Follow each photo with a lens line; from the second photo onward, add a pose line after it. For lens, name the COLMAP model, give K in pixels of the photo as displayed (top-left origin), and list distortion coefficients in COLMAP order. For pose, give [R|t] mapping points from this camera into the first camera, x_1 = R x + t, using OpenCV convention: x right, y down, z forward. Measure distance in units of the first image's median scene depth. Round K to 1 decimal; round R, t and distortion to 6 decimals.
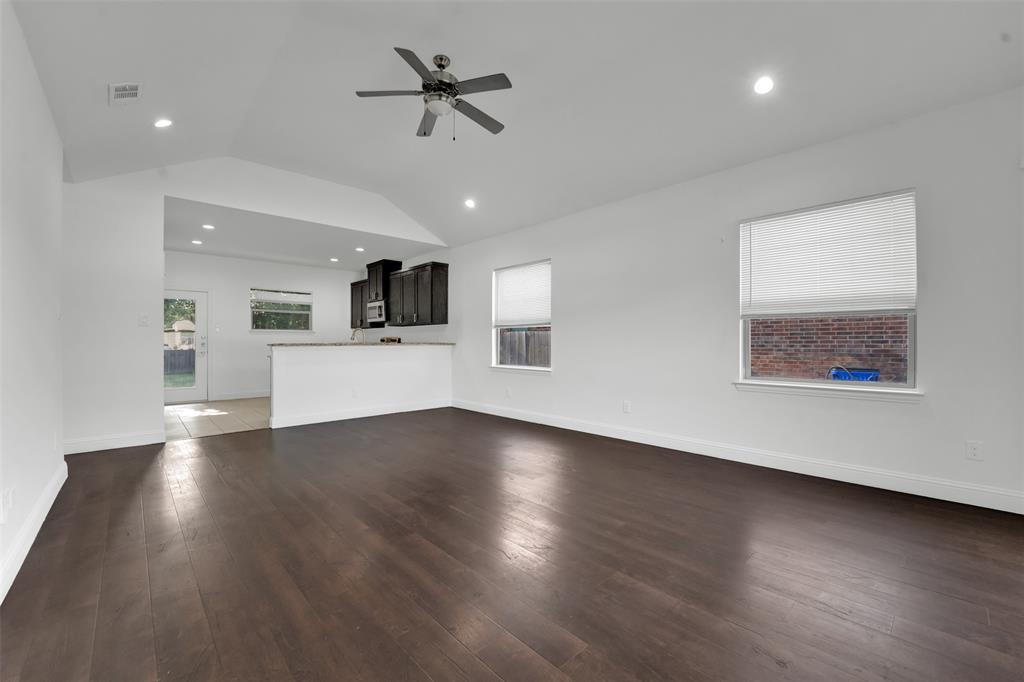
lens RADIAL K [[423.0, 0, 512.0], [0, 423.0, 341.0], [0, 0, 1]] dist [-0.000220, 0.000002]
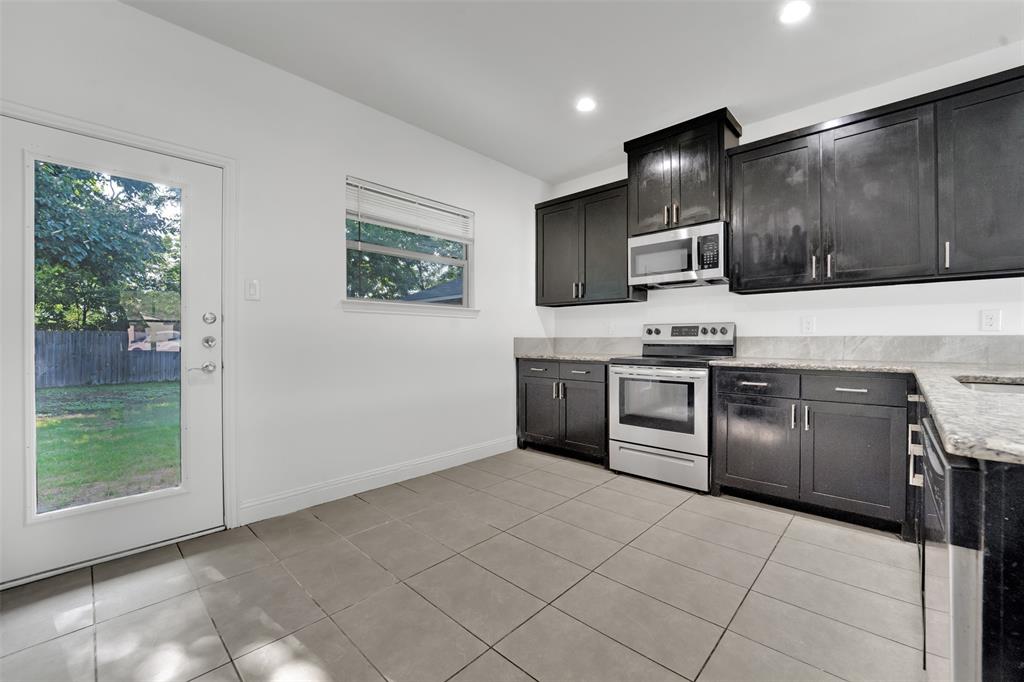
lens RADIAL K [[423.0, 0, 512.0], [0, 423.0, 341.0], [0, 0, 1]] dist [-0.000220, 0.000002]
pose [[0.998166, 0.001764, 0.060505, -0.485346], [-0.002527, 0.999918, 0.012536, 0.002981], [-0.060478, -0.012666, 0.998089, 0.618527]]
